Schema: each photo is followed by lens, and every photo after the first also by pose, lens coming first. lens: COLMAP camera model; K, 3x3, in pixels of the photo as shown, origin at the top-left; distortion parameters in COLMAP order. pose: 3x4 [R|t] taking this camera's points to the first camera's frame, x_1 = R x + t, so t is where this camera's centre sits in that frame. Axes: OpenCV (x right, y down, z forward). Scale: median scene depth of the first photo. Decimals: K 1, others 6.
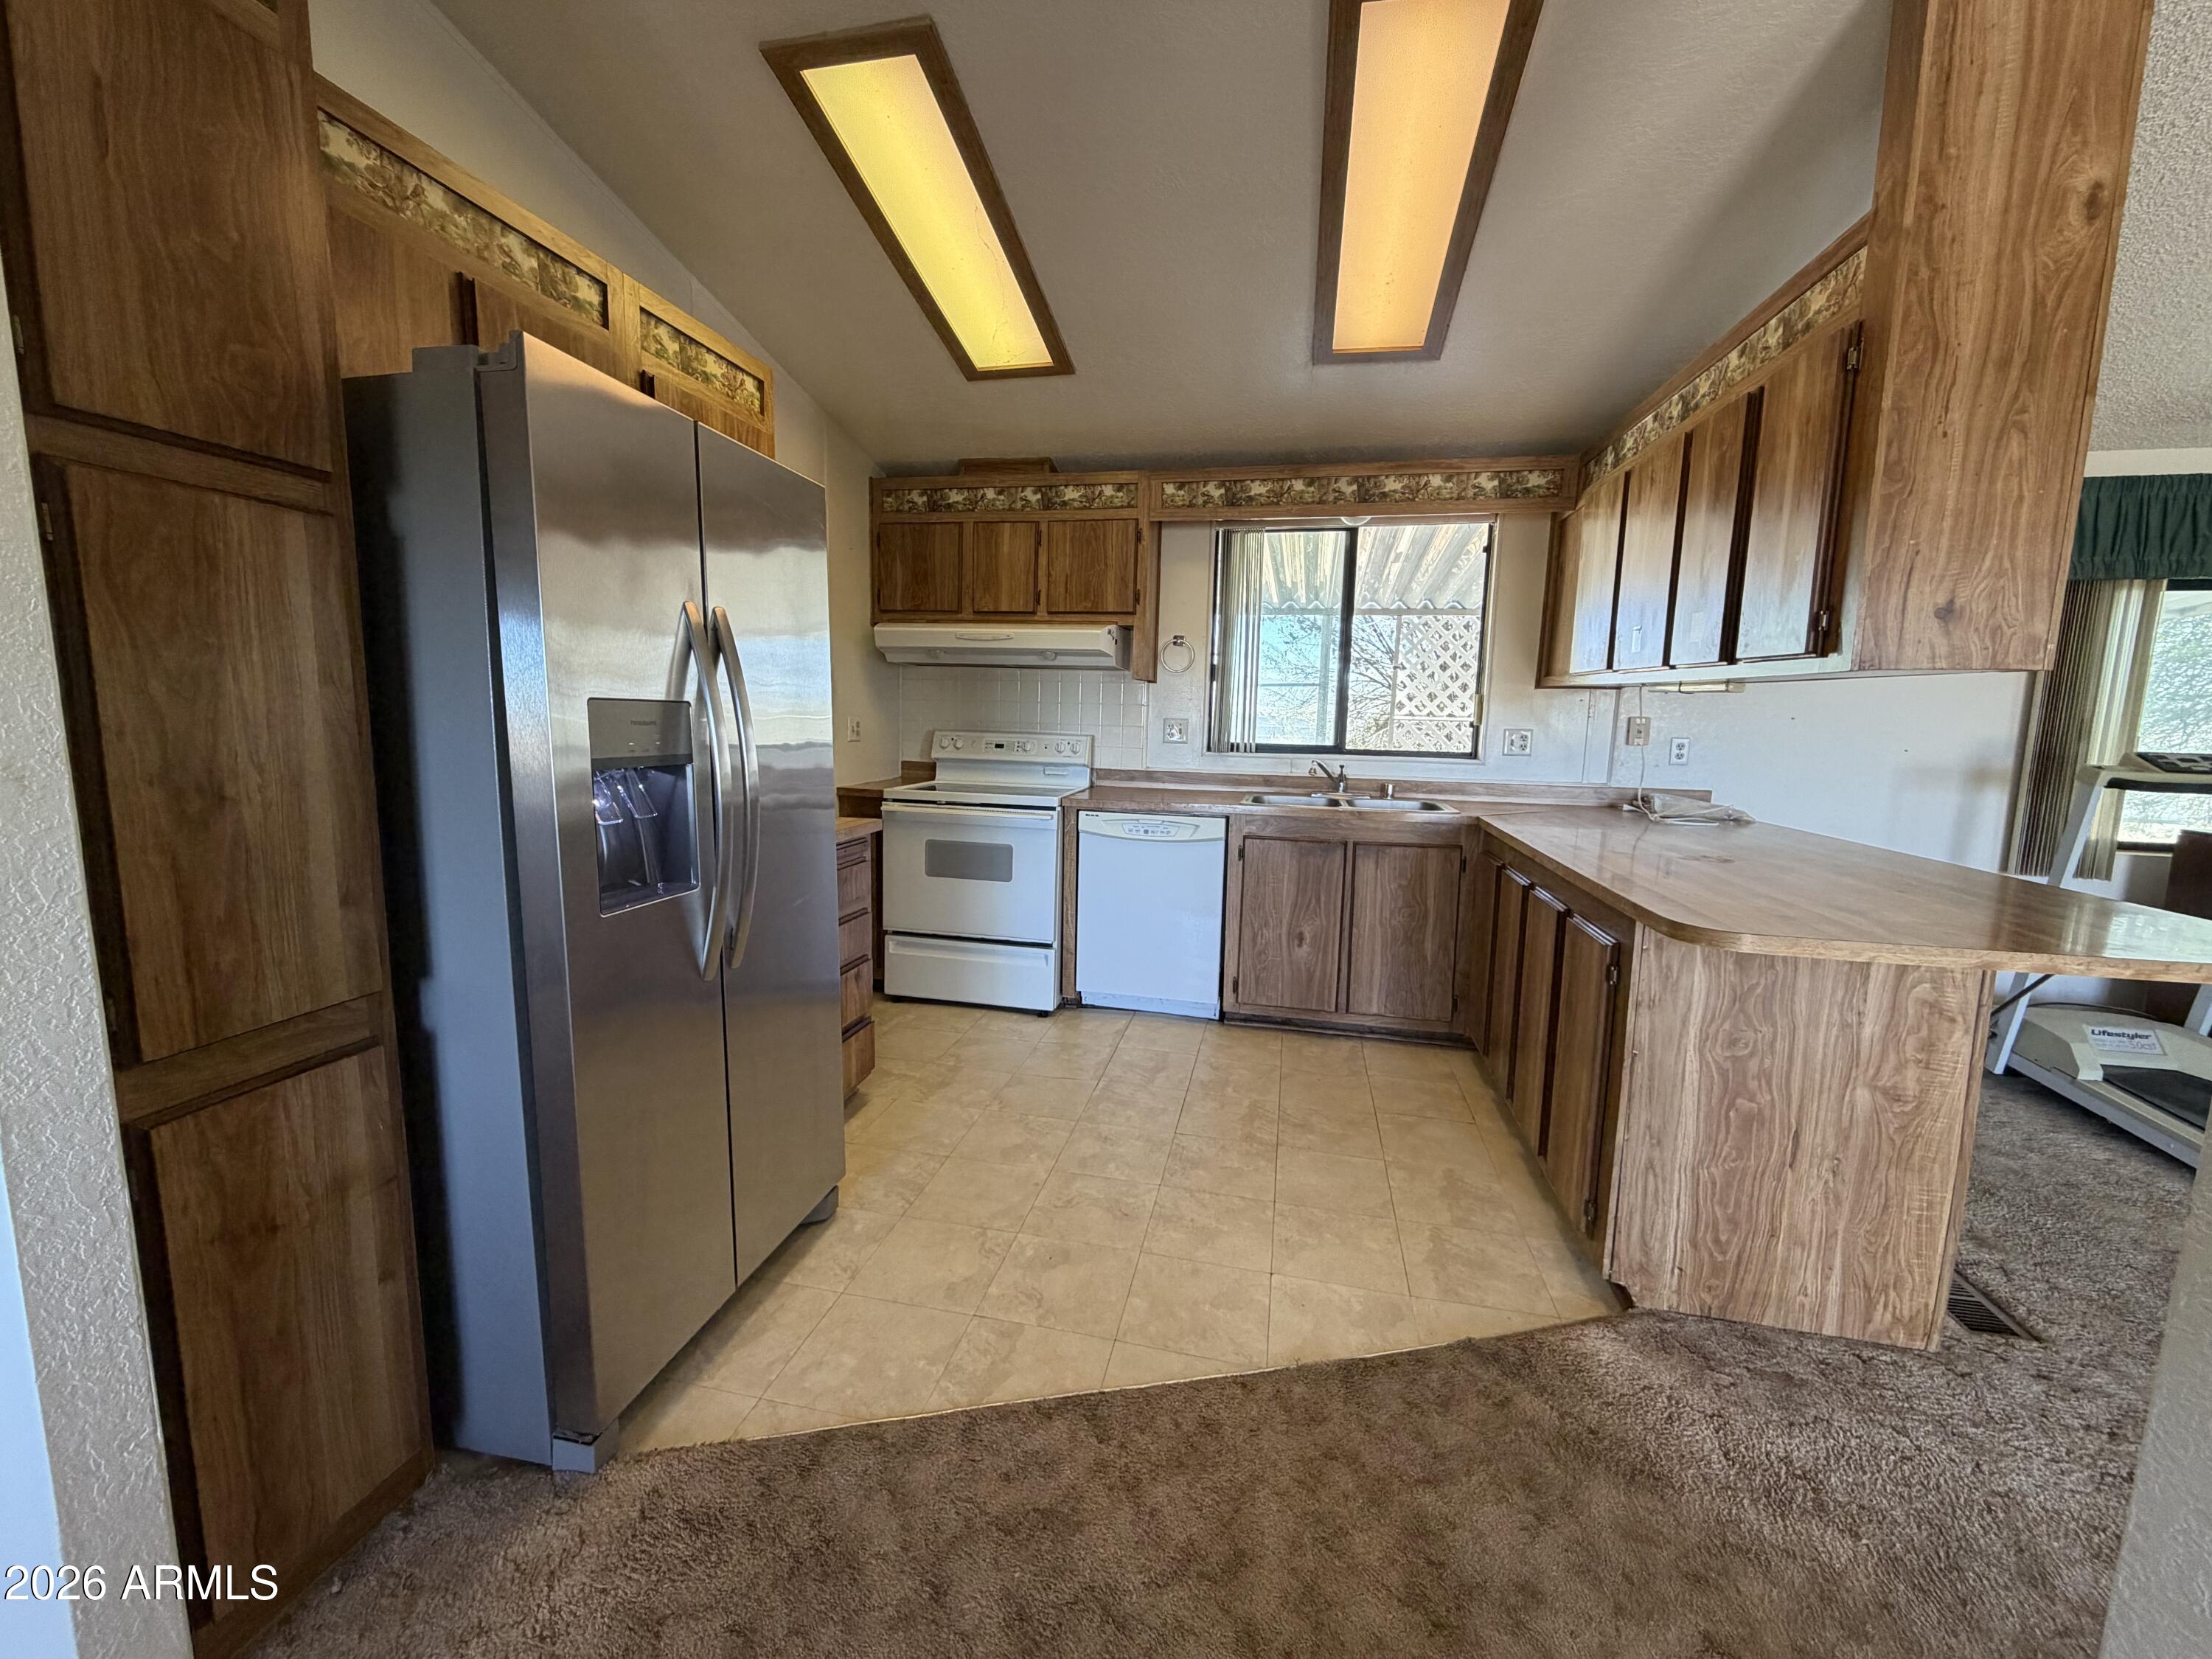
lens RADIAL K [[878.6, 0, 1098.2], [0, 878.6, 825.9], [0, 0, 1]] dist [0.000231, -0.000323]
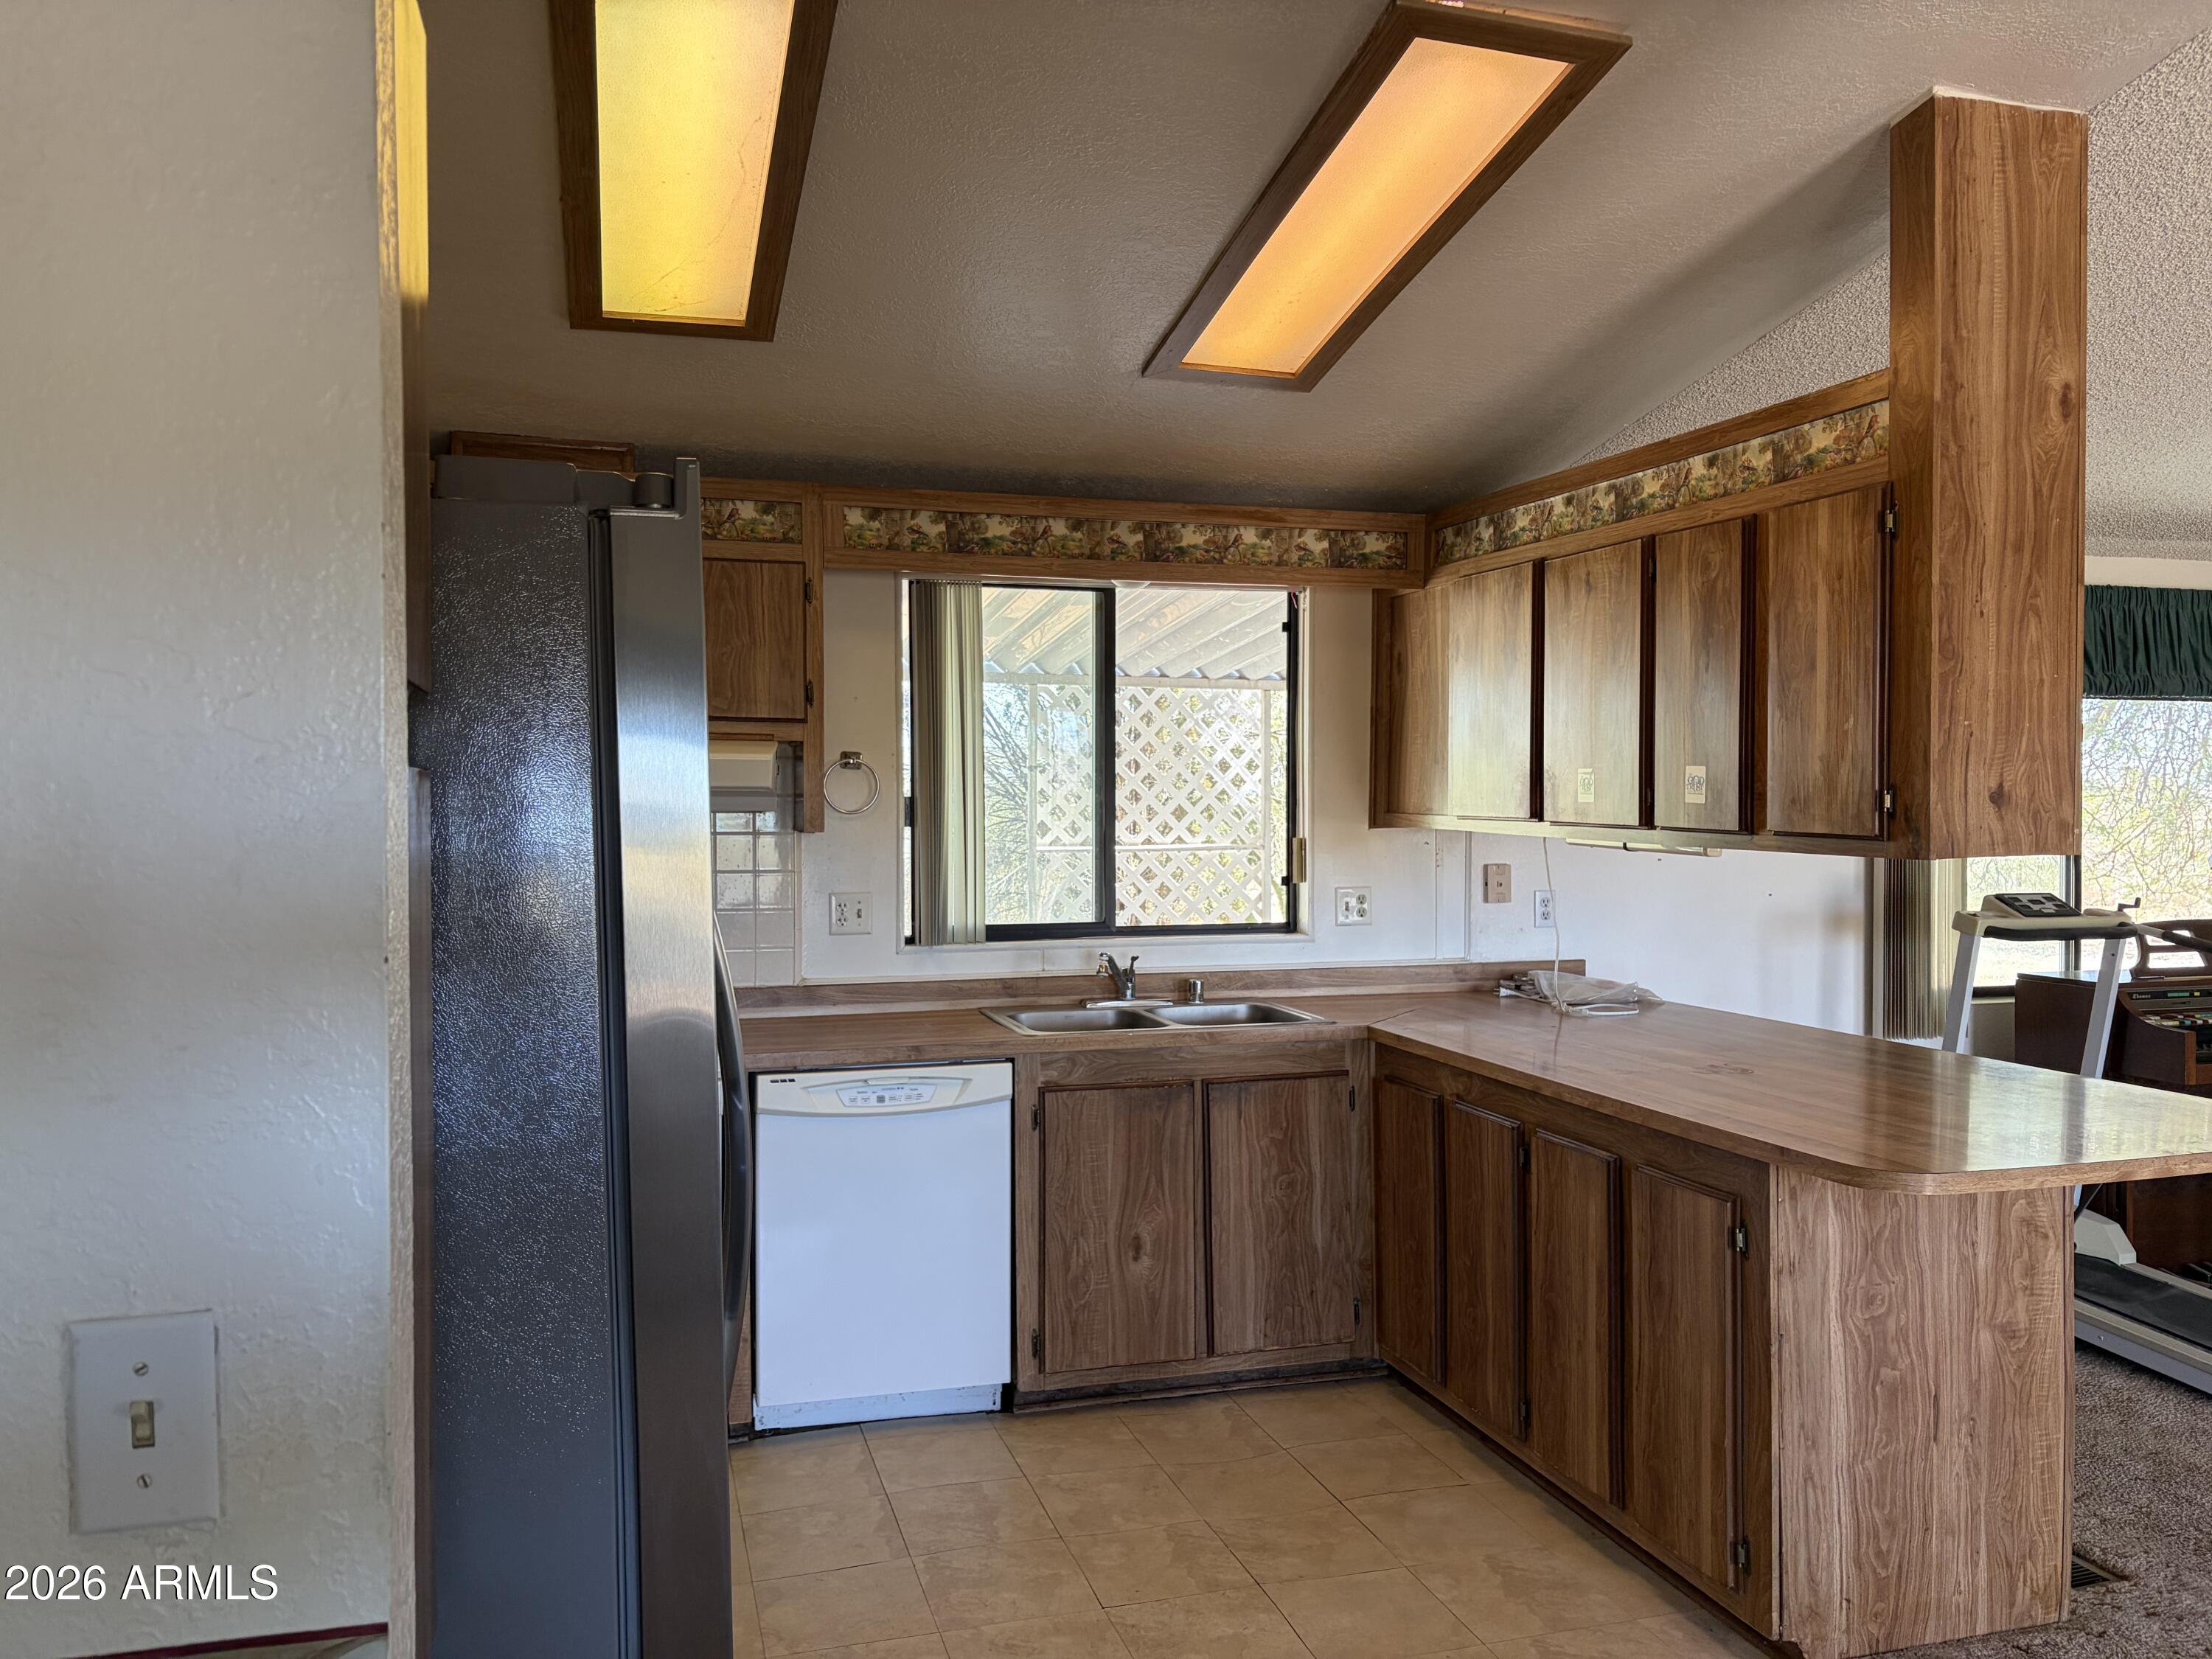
lens RADIAL K [[1679.2, 0, 1106.0], [0, 1679.2, 845.1], [0, 0, 1]] dist [0.098481, -0.122723]
pose [[0.873679, -0.036833, 0.485107, -0.653500], [0.085131, 0.993320, -0.077899, -0.113942], [-0.478997, 0.109356, 0.870978, -0.108893]]
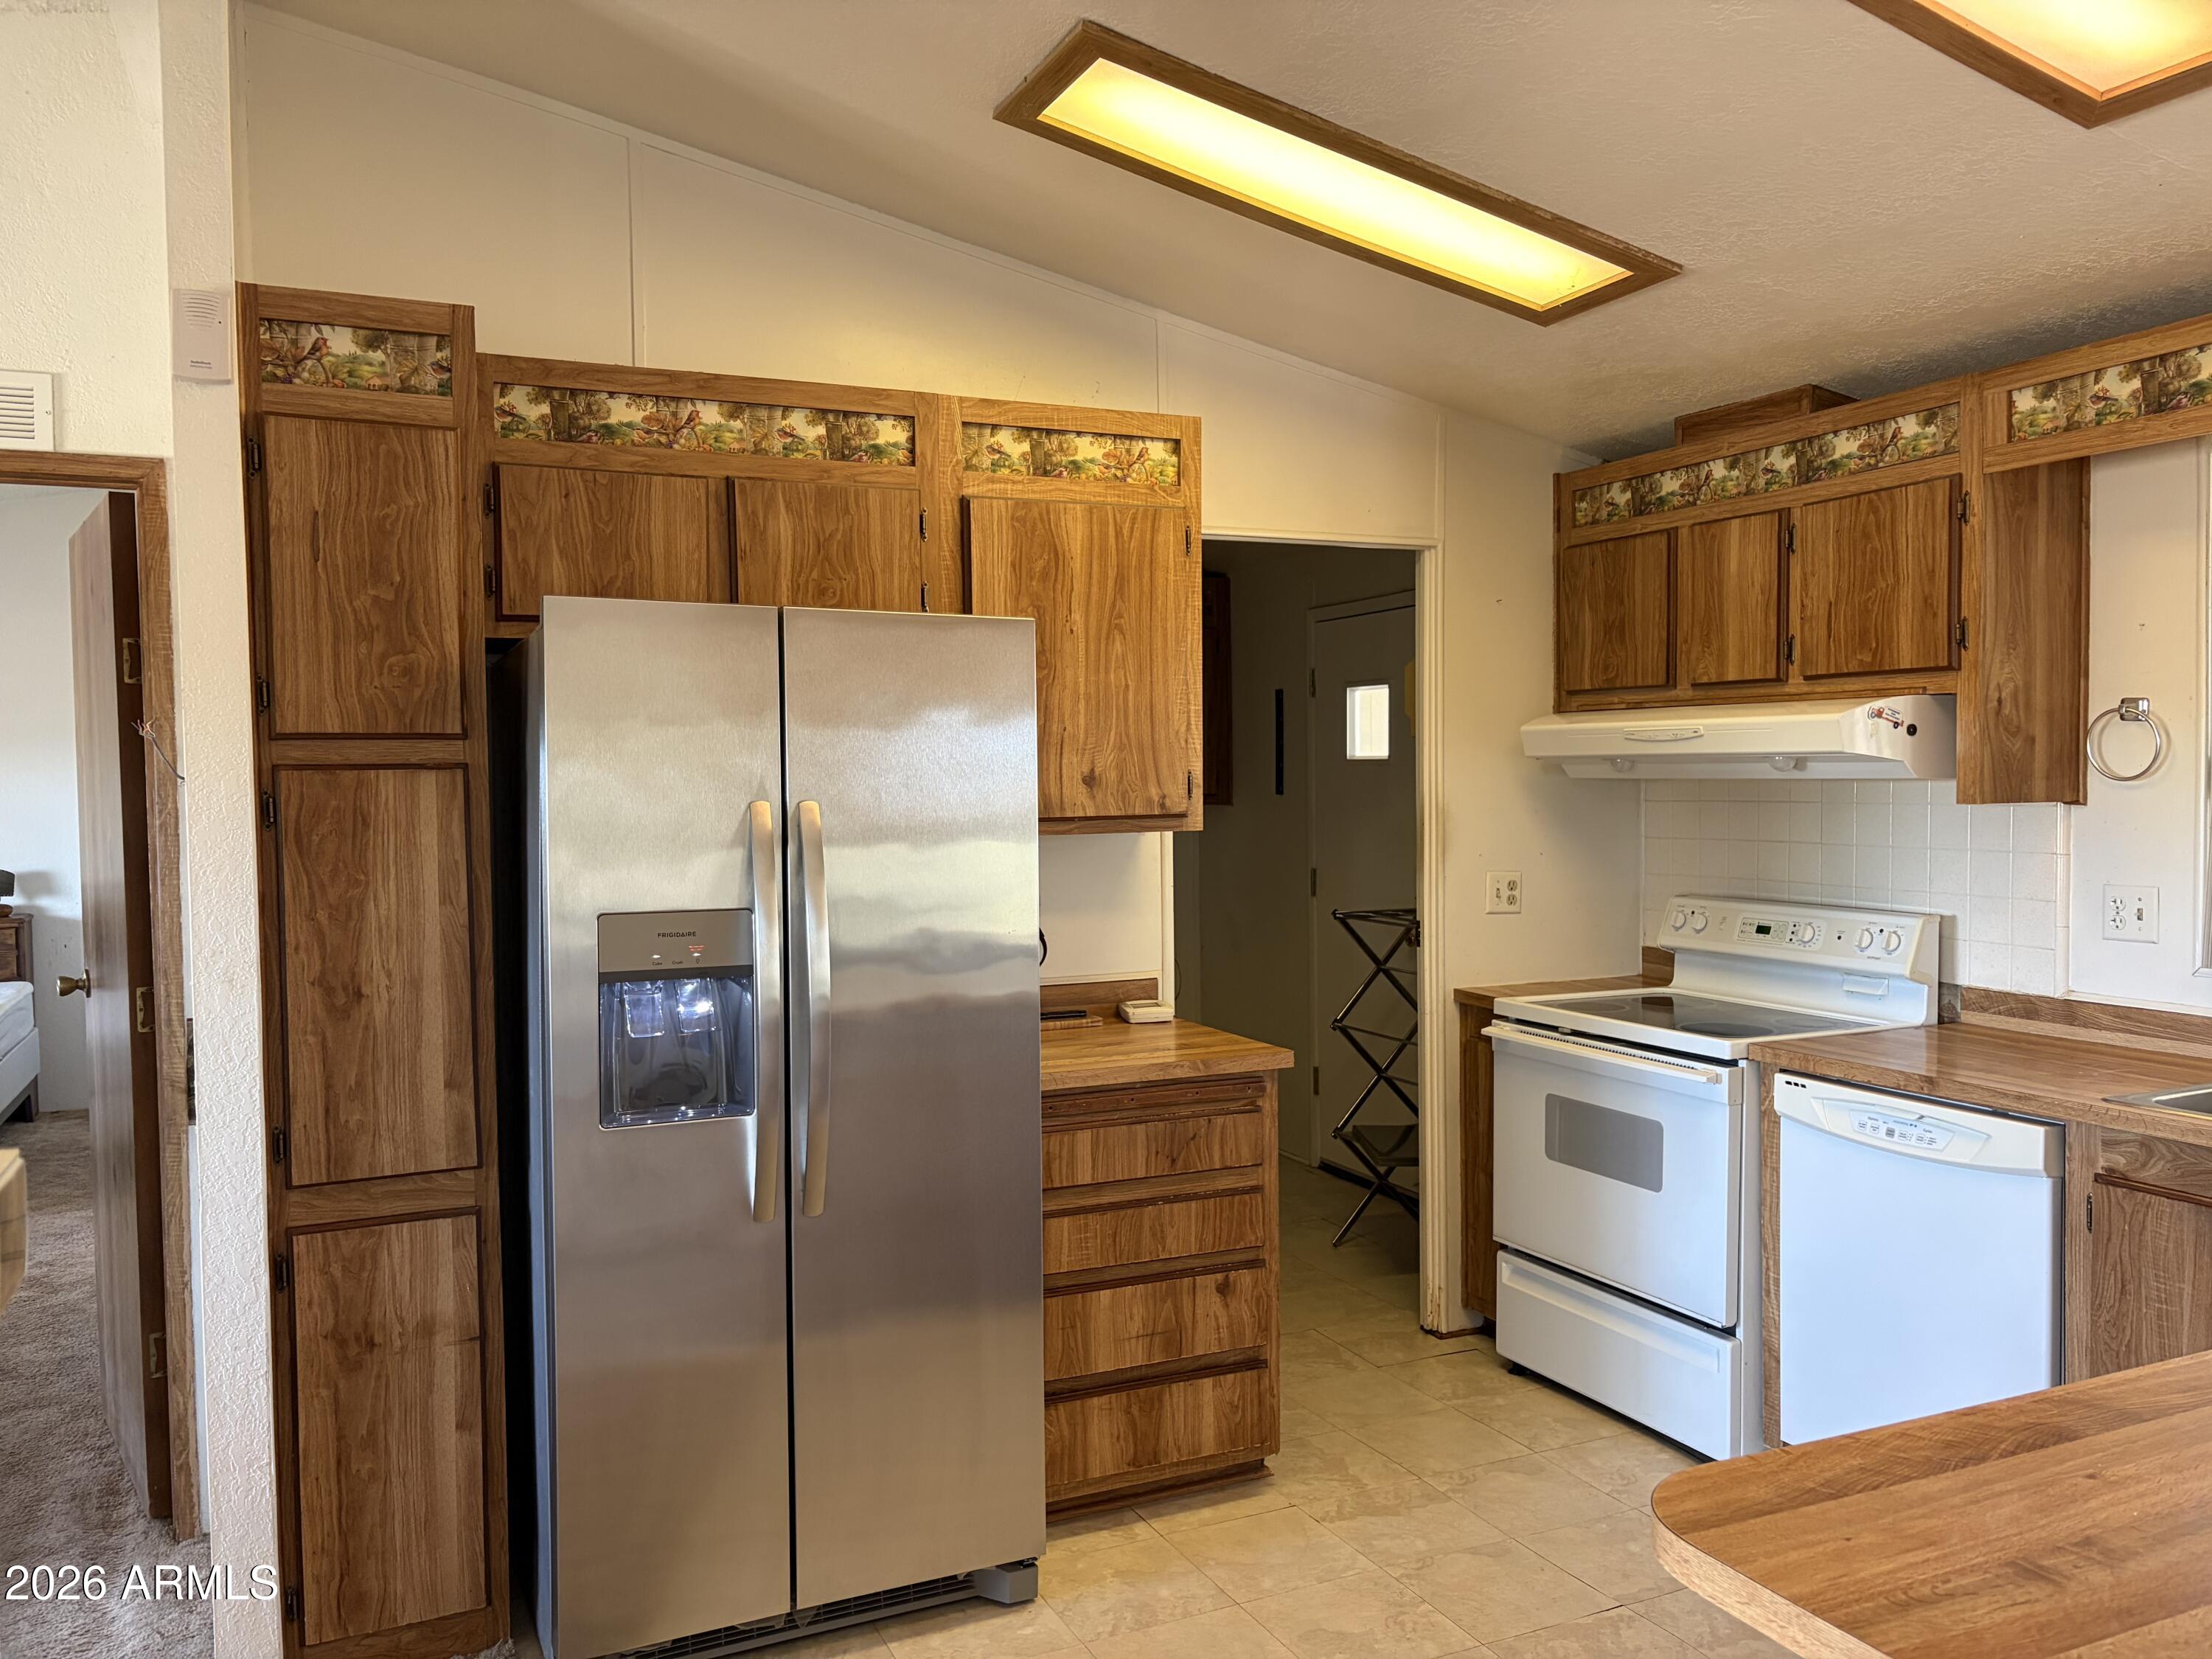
lens RADIAL K [[1663.1, 0, 1103.9], [0, 1663.1, 844.9], [0, 0, 1]] dist [0.058506, -0.073932]
pose [[0.606156, 0.002669, -0.795341, 0.966169], [-0.080071, 0.995119, -0.057686, -0.115540], [0.791305, 0.098650, 0.603411, 0.196220]]
